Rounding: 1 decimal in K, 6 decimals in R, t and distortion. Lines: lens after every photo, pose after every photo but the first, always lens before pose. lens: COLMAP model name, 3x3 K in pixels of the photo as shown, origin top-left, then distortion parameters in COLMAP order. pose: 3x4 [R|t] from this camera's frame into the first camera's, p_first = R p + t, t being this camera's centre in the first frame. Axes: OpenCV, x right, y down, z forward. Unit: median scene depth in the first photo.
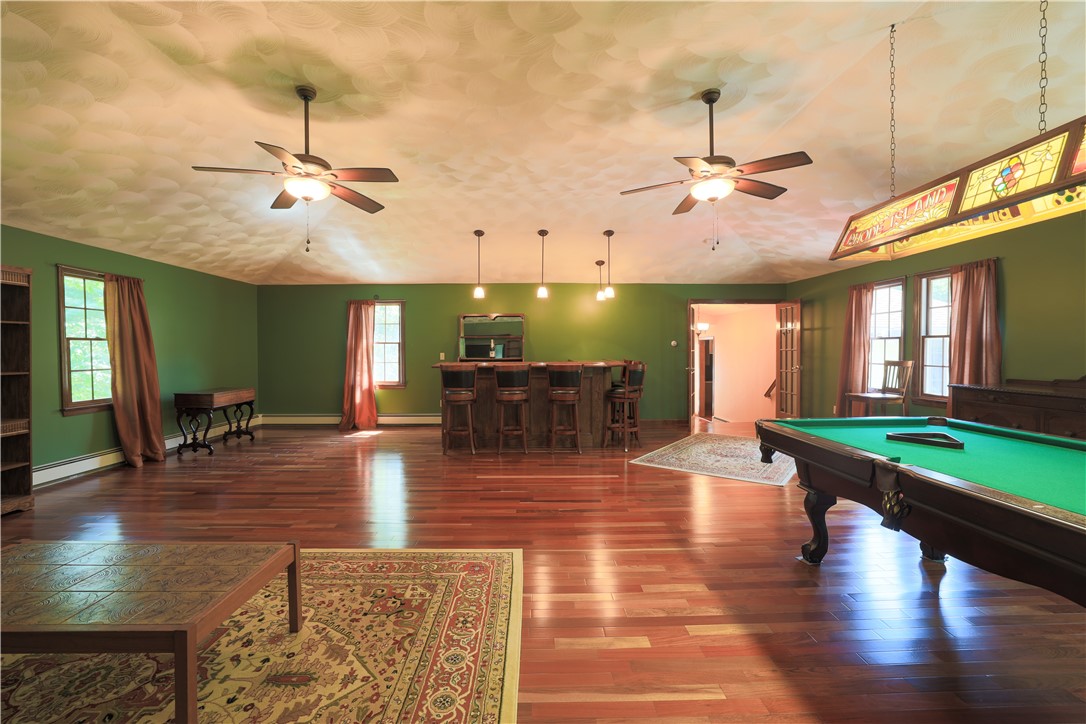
lens RADIAL K [[462.9, 0, 541.5], [0, 462.9, 361.4], [0, 0, 1]] dist [-0.034484, 0.008468]
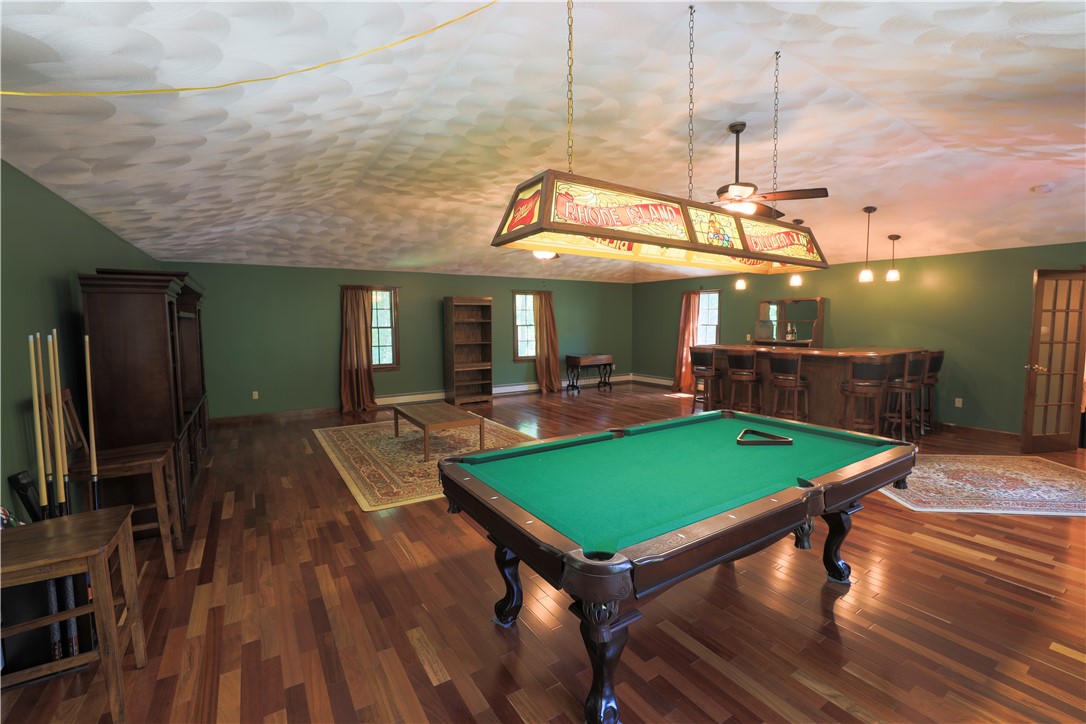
lens RADIAL K [[462.9, 0, 539.5], [0, 462.9, 358.1], [0, 0, 1]] dist [-0.034484, 0.008468]
pose [[0.533208, 0.067797, -0.843263, 0.709848], [-0.018216, 0.997473, 0.068677, -0.044286], [0.845788, -0.021258, 0.533095, -0.033908]]
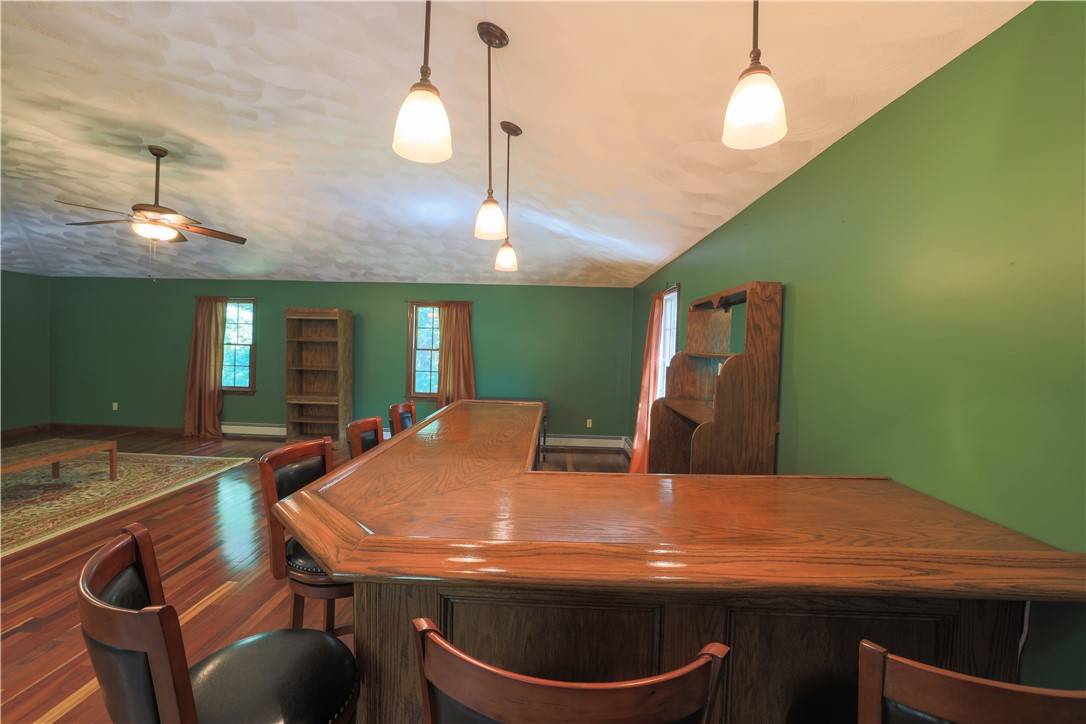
lens RADIAL K [[462.9, 0, 543.8], [0, 462.9, 357.1], [0, 0, 1]] dist [-0.034484, 0.008468]
pose [[-0.036550, 0.028537, -0.998924, 0.407374], [-0.053900, 0.998081, 0.030485, -0.084115], [0.997877, 0.054956, -0.034942, 1.339541]]
